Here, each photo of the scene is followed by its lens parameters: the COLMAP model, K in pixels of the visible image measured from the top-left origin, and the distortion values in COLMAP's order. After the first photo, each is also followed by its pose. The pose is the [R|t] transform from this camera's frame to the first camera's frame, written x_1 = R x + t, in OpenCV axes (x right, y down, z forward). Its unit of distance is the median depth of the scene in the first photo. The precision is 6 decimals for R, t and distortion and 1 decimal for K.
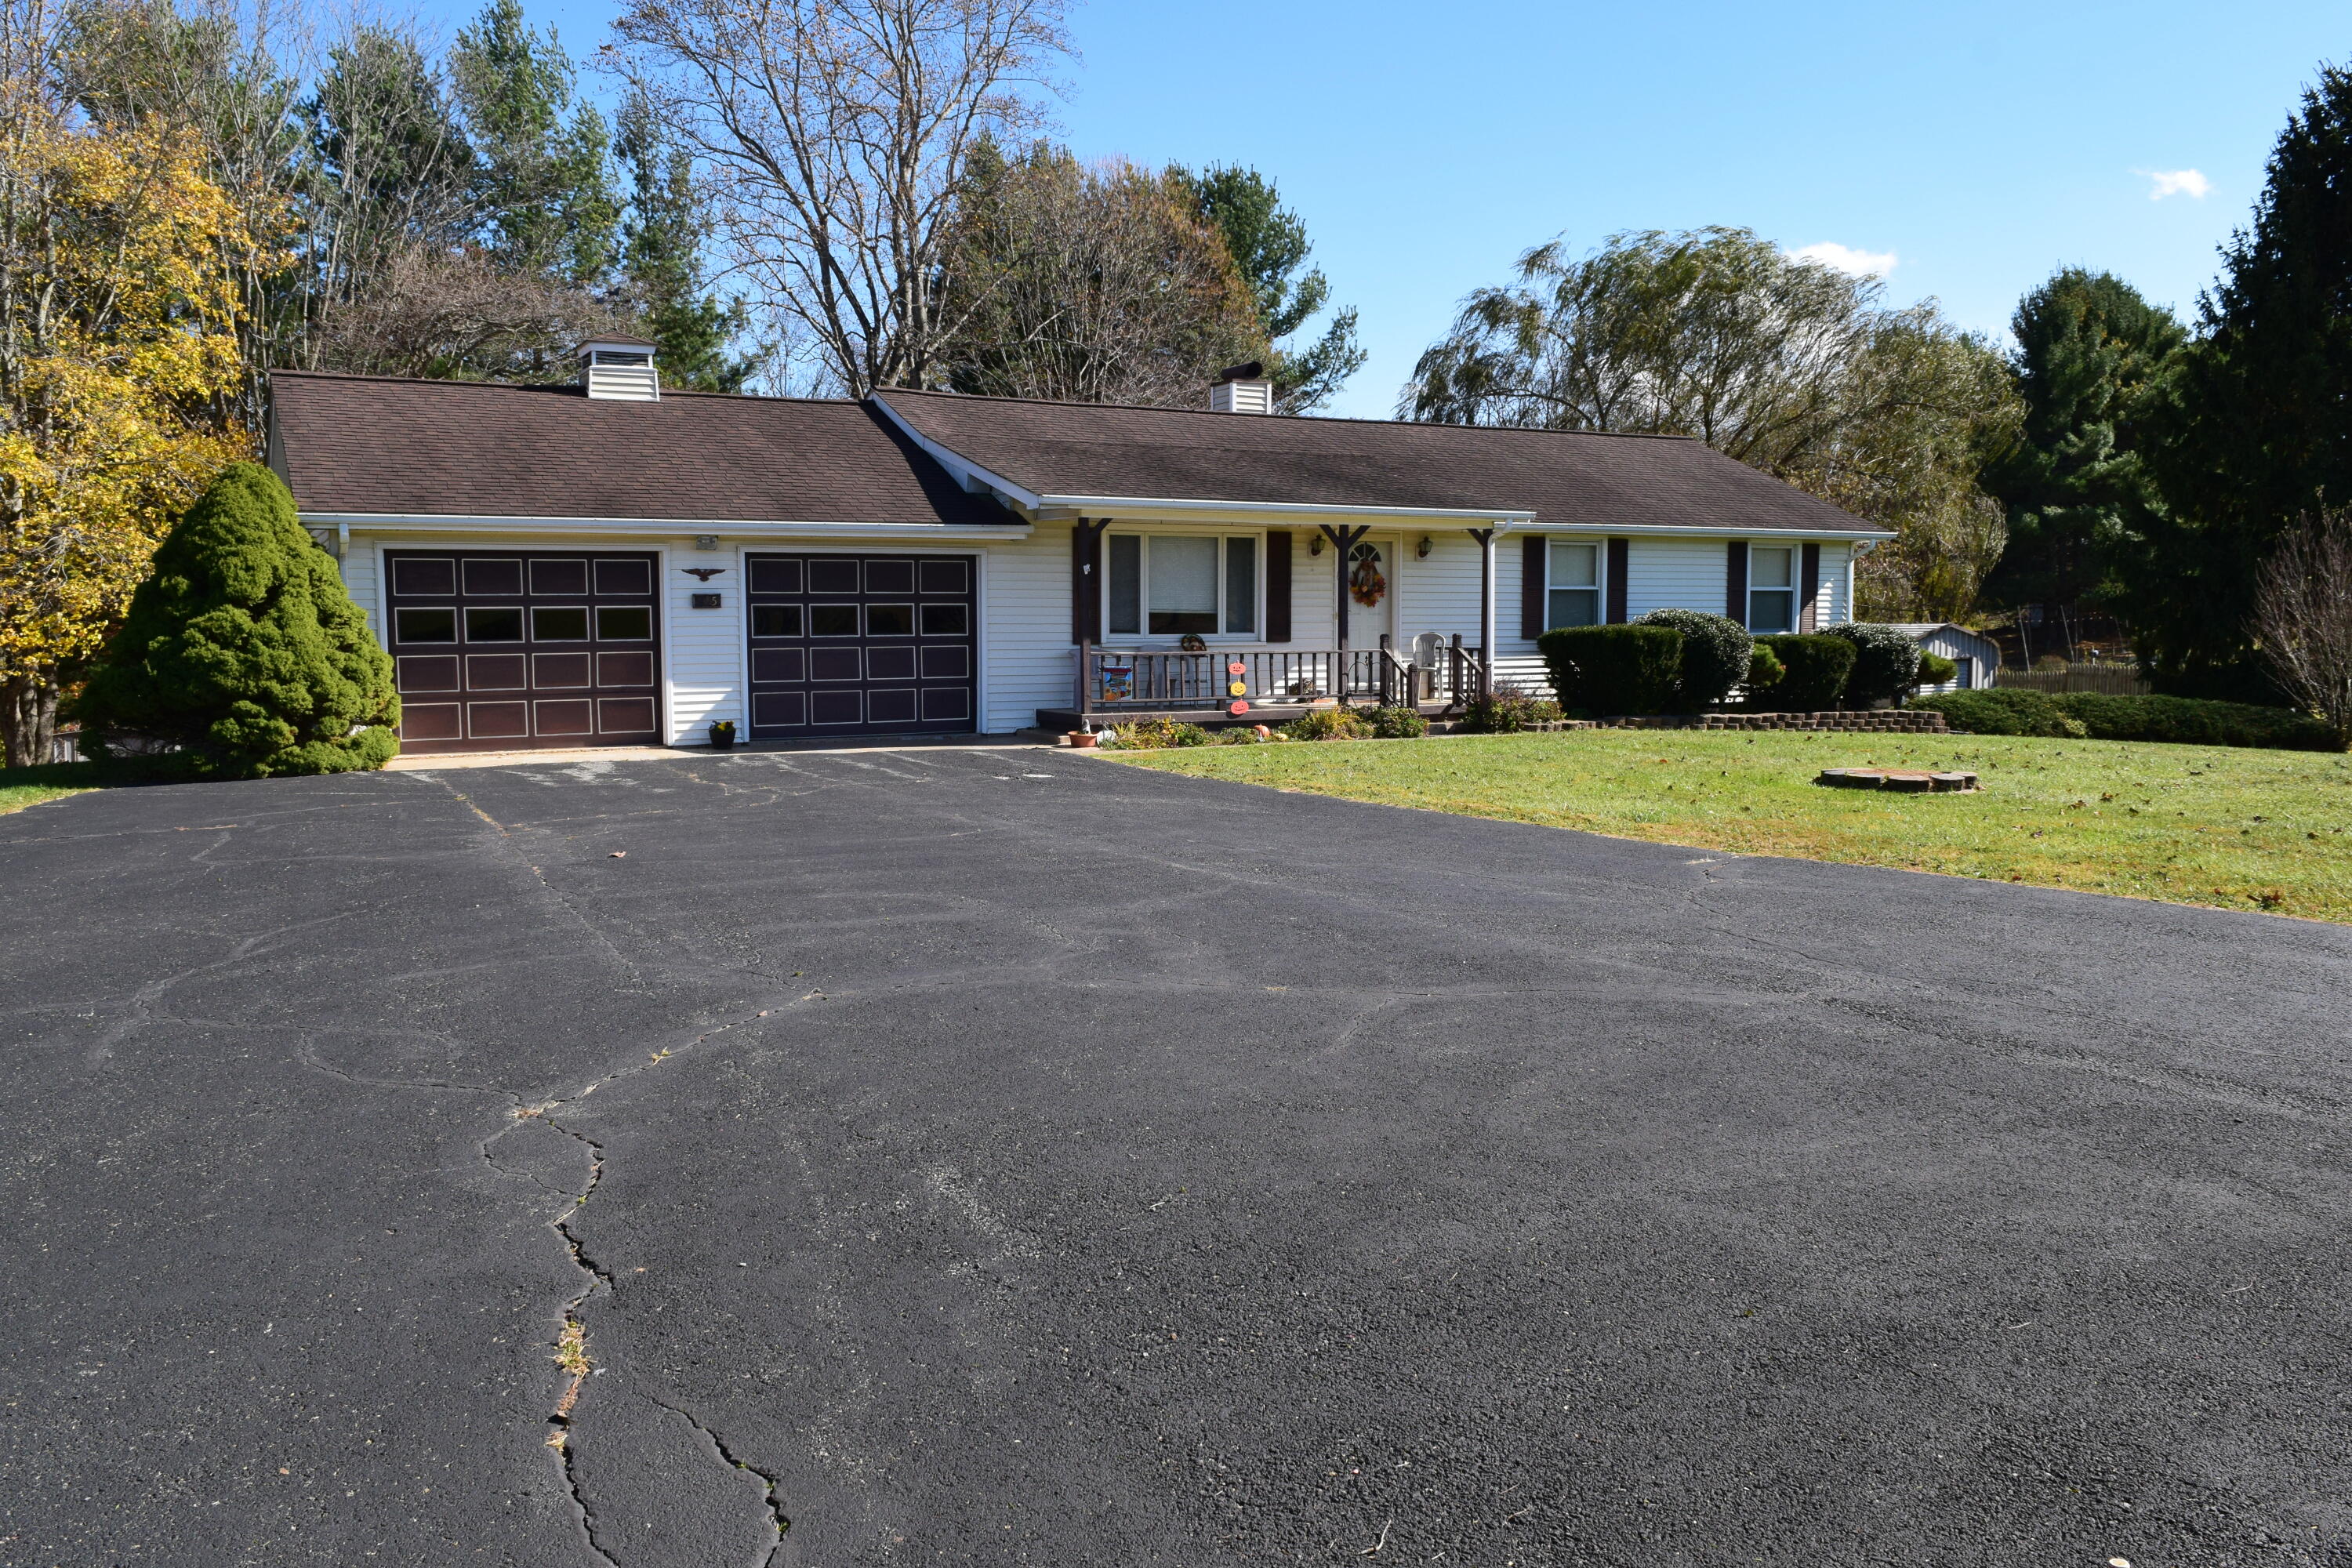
lens RADIAL K [[1801.2, 0, 1176.0], [0, 1801.2, 784.0], [0, 0, 1]] dist [-0.018158, 0.004879]
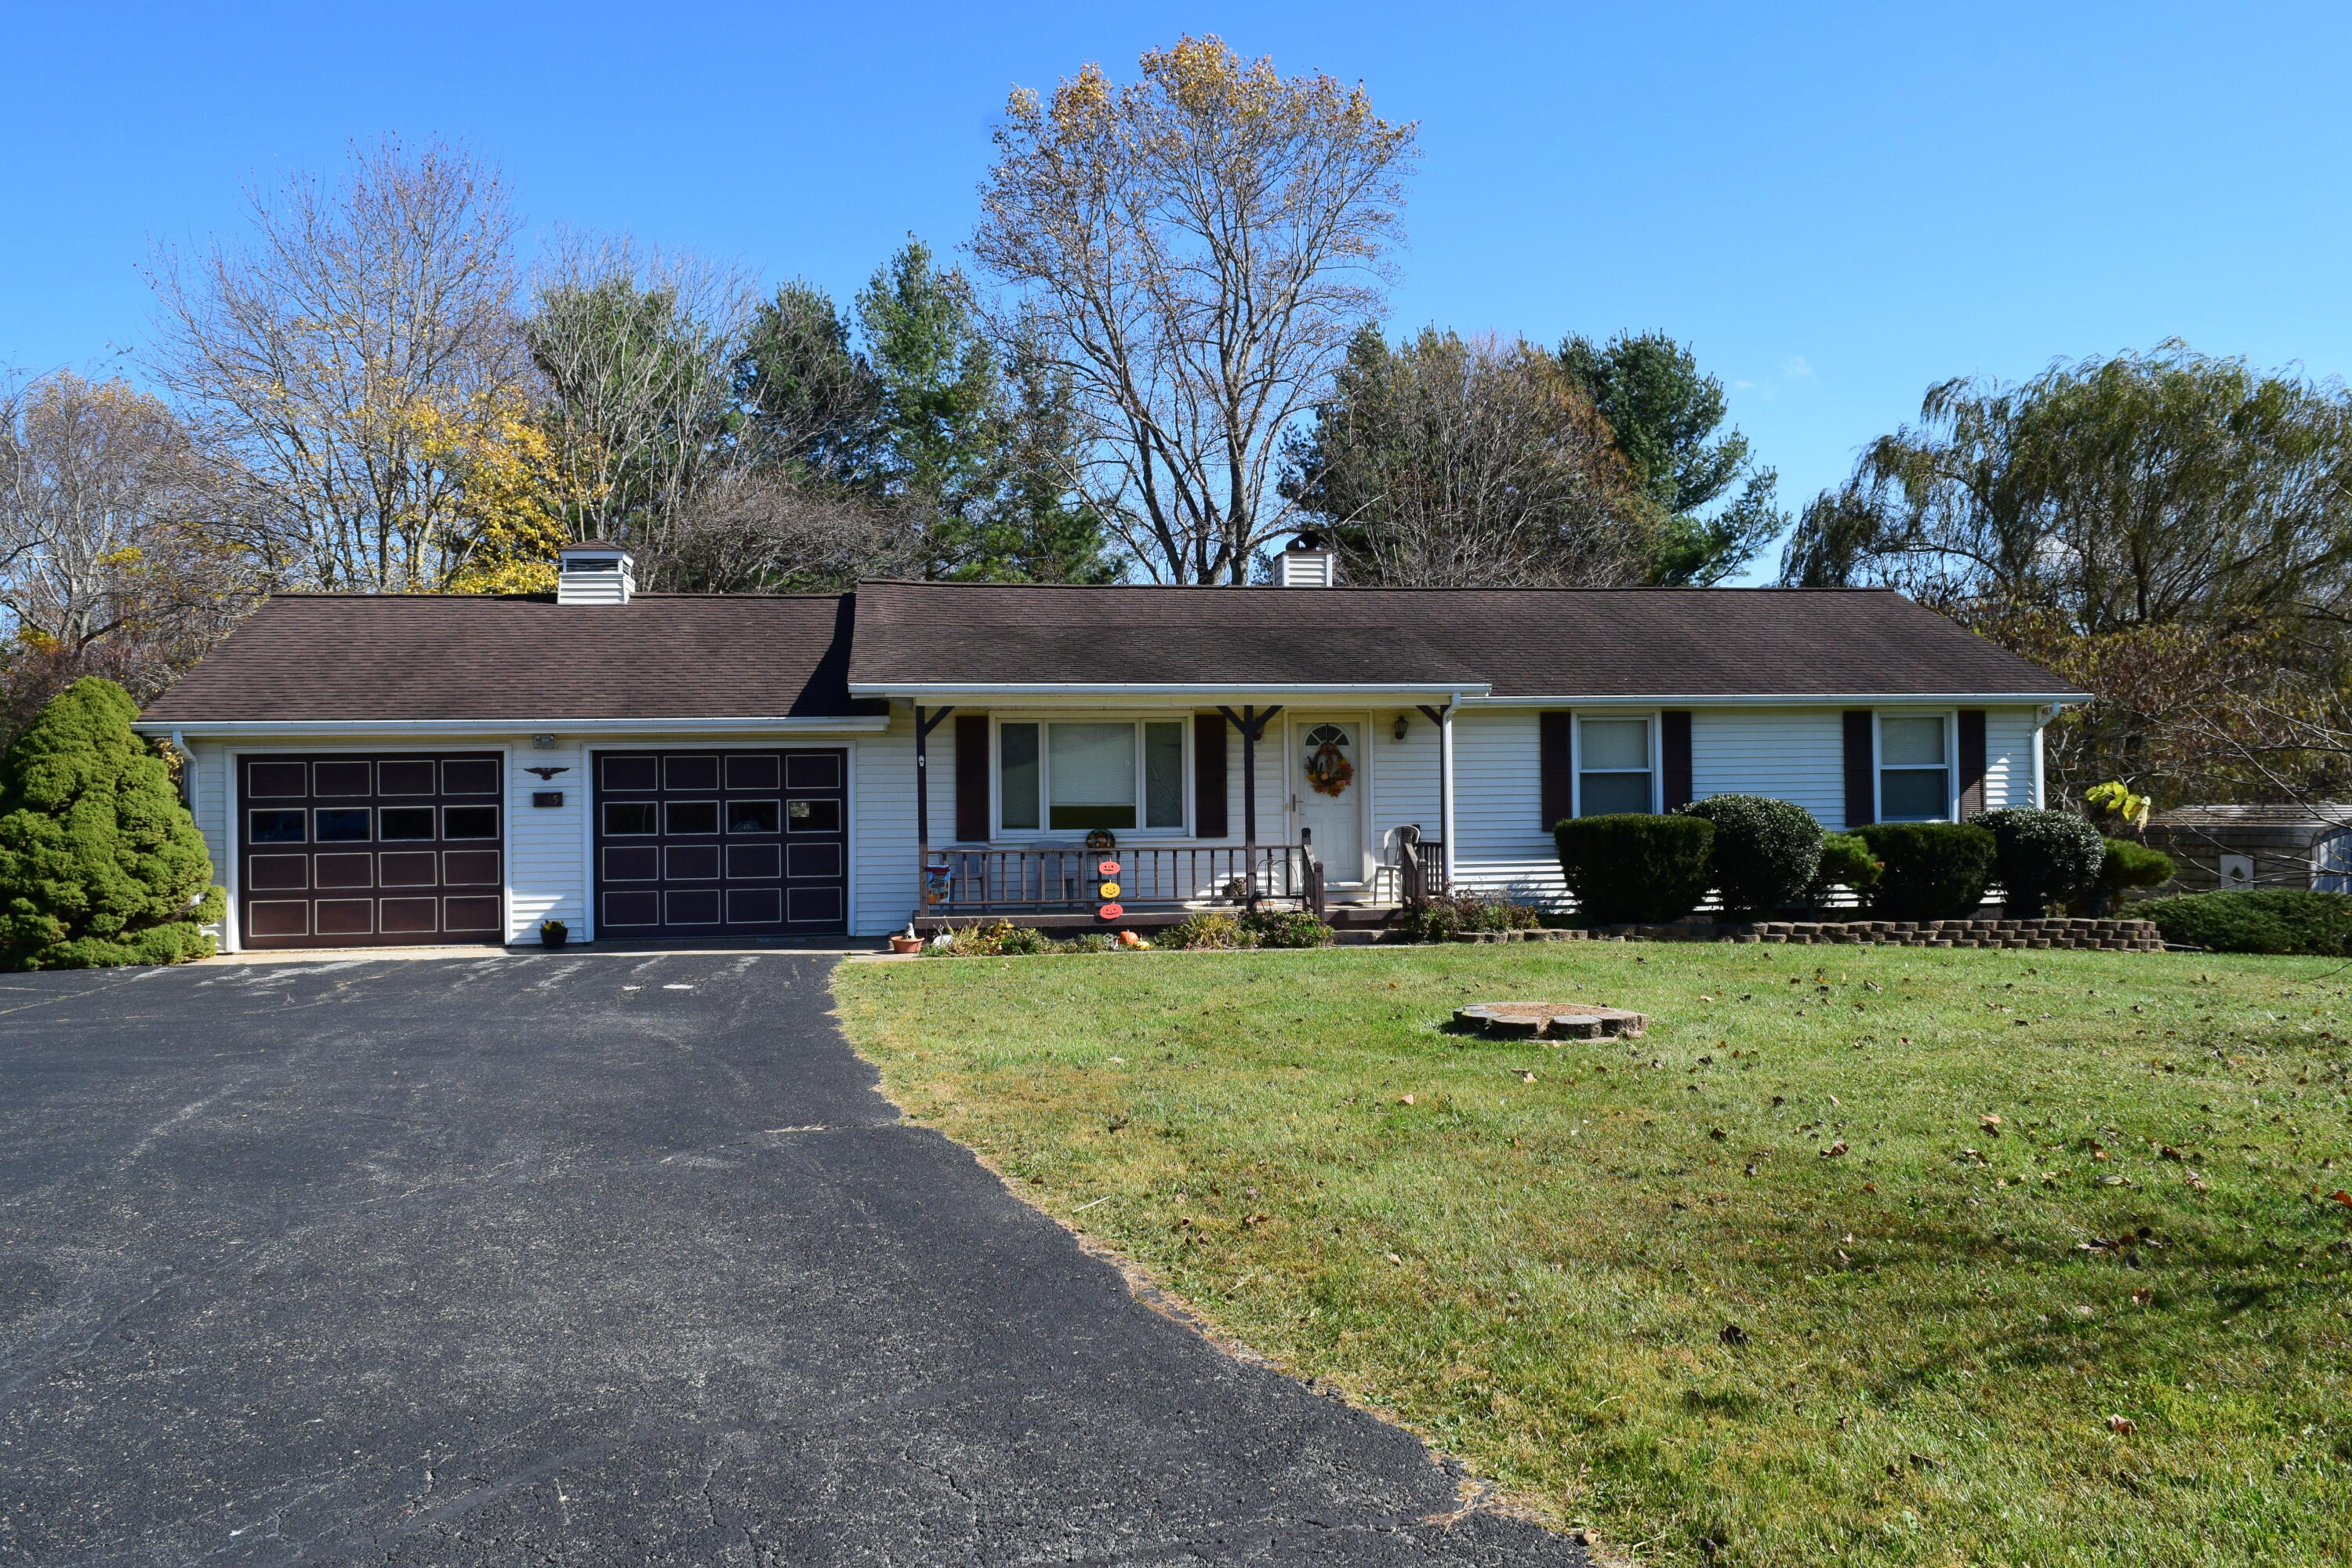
lens RADIAL K [[1801.2, 0, 1176.0], [0, 1801.2, 784.0], [0, 0, 1]] dist [-0.018158, 0.004879]
pose [[0.942922, -0.013747, -0.332730, 0.364866], [-0.021042, 0.994692, -0.100727, -0.015837], [0.332349, 0.101979, 0.937627, 0.165185]]
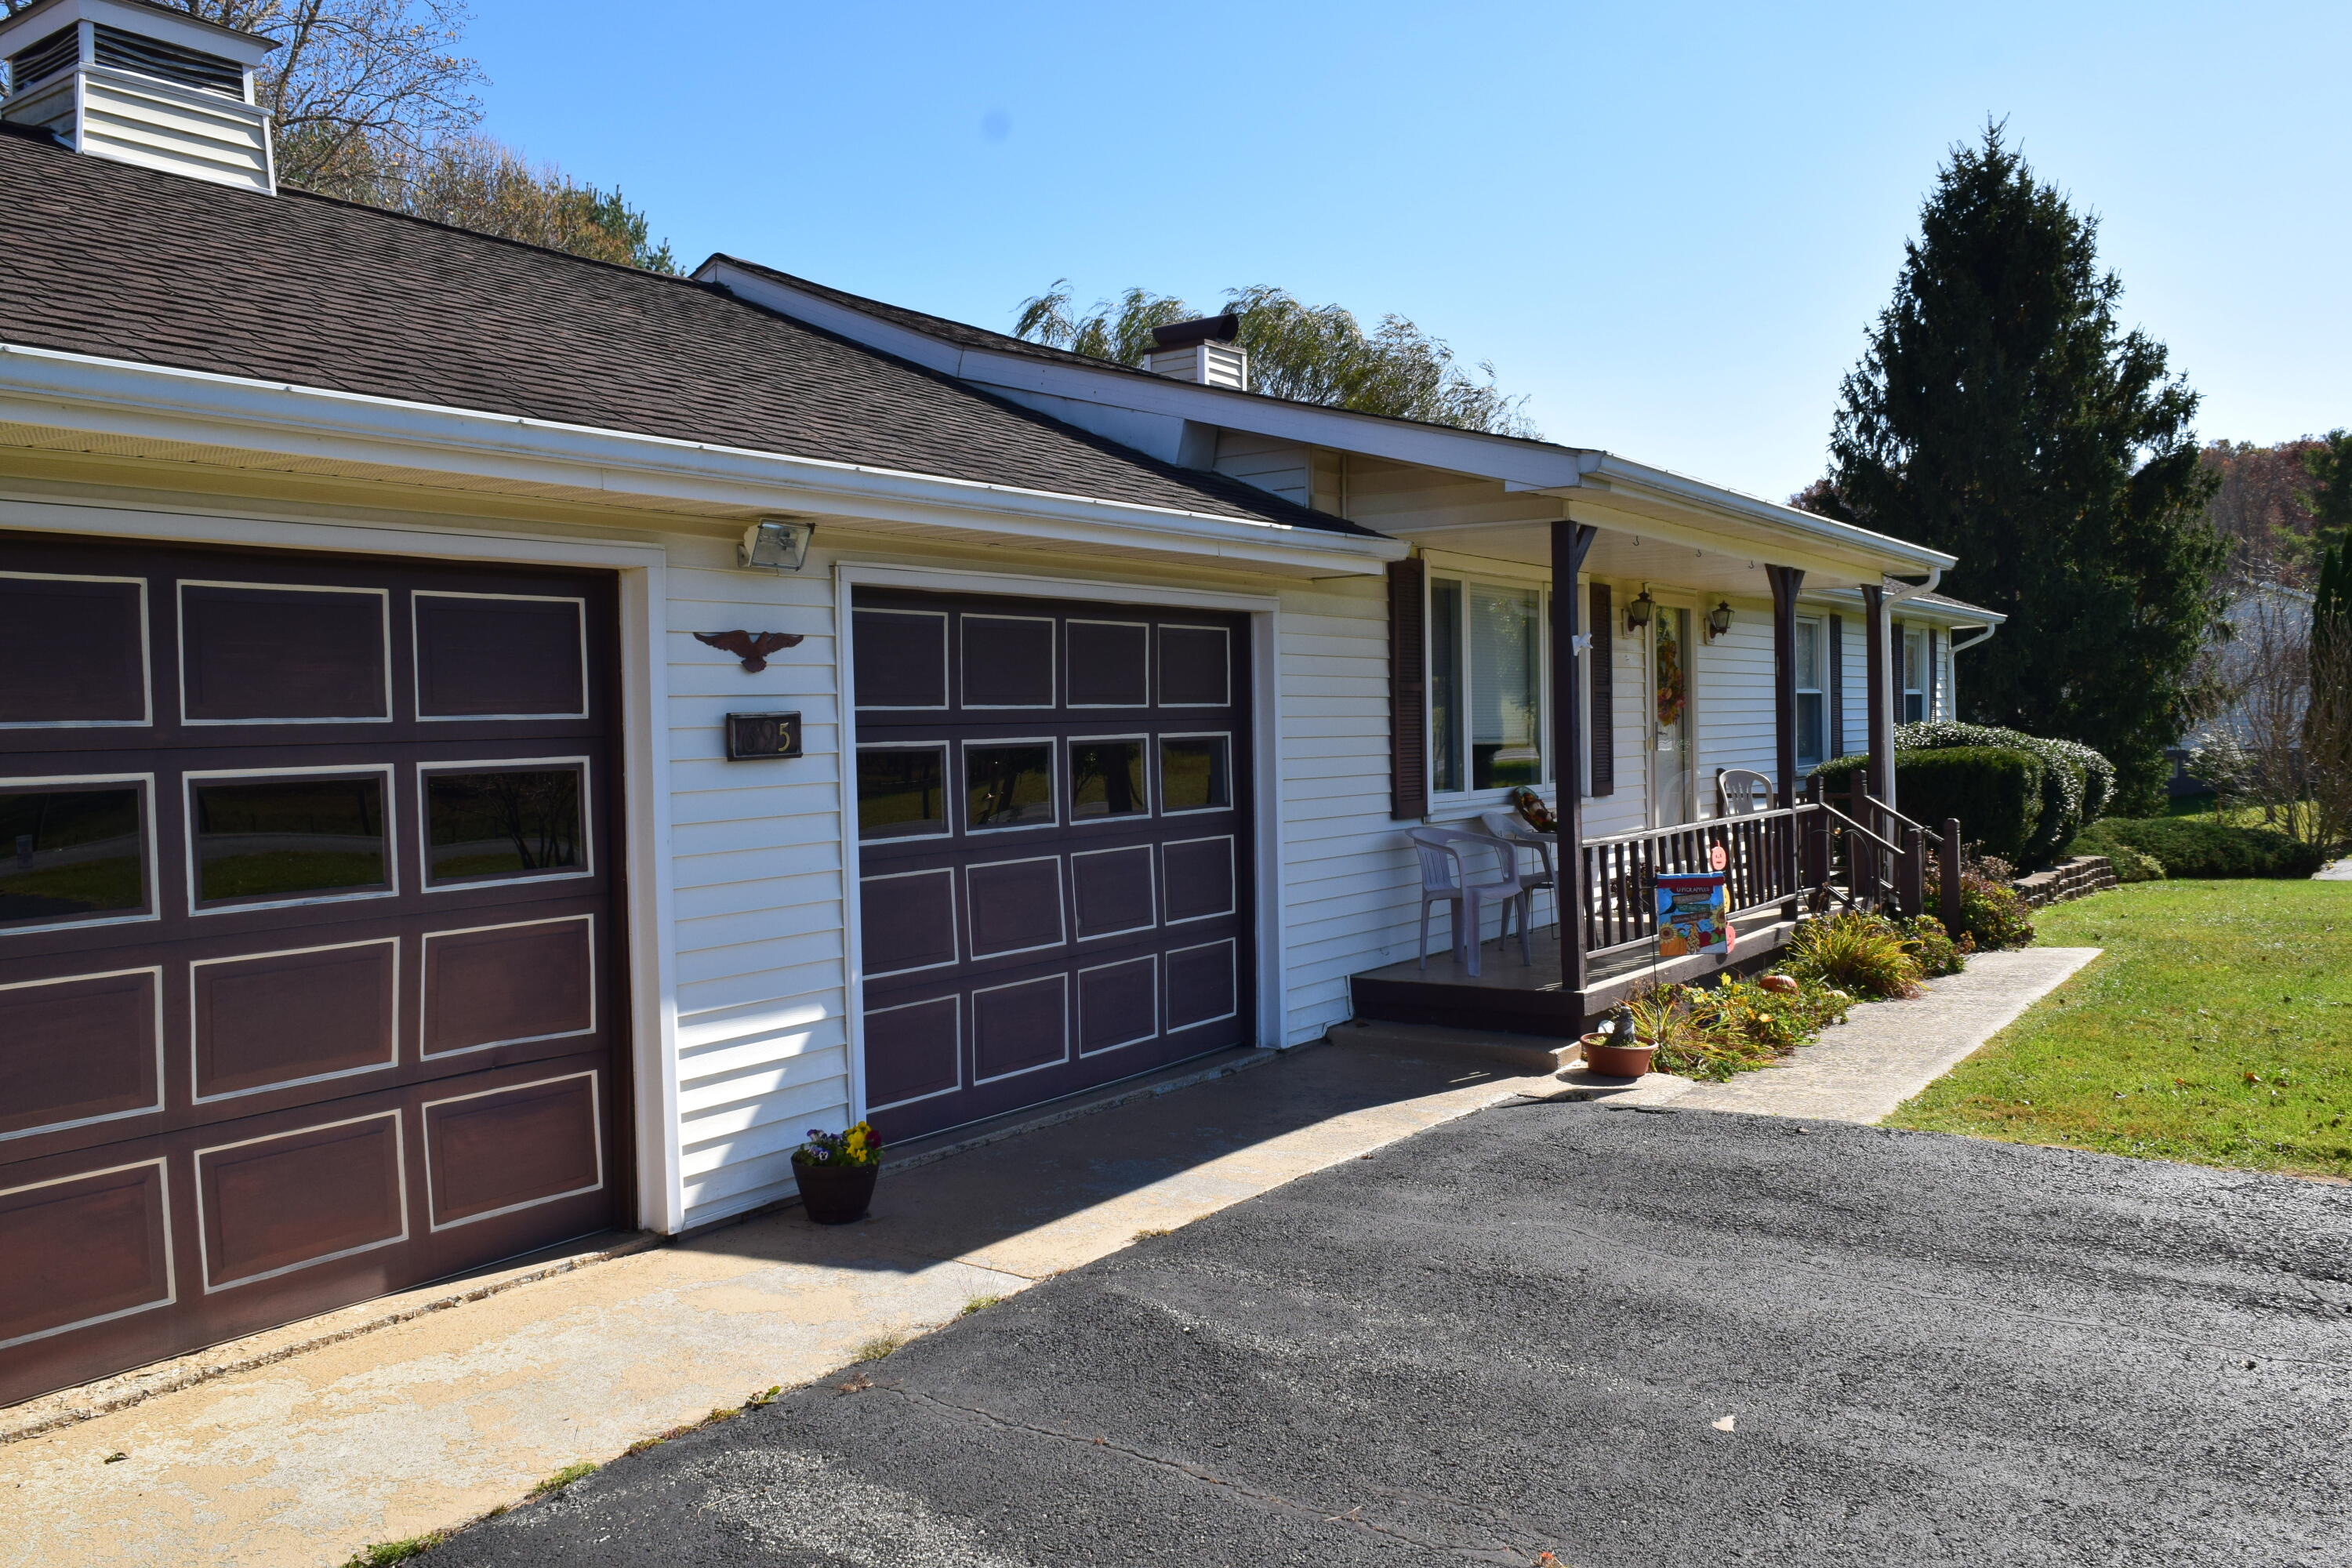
lens RADIAL K [[1794.8, 0, 1148.4], [0, 1794.8, 790.3], [0, 0, 1]] dist [-0.008985, -0.001227]
pose [[0.899953, -0.032519, 0.434773, -0.306124], [0.061638, 0.996688, -0.053040, -0.066270], [-0.431608, 0.074532, 0.898977, 0.639250]]
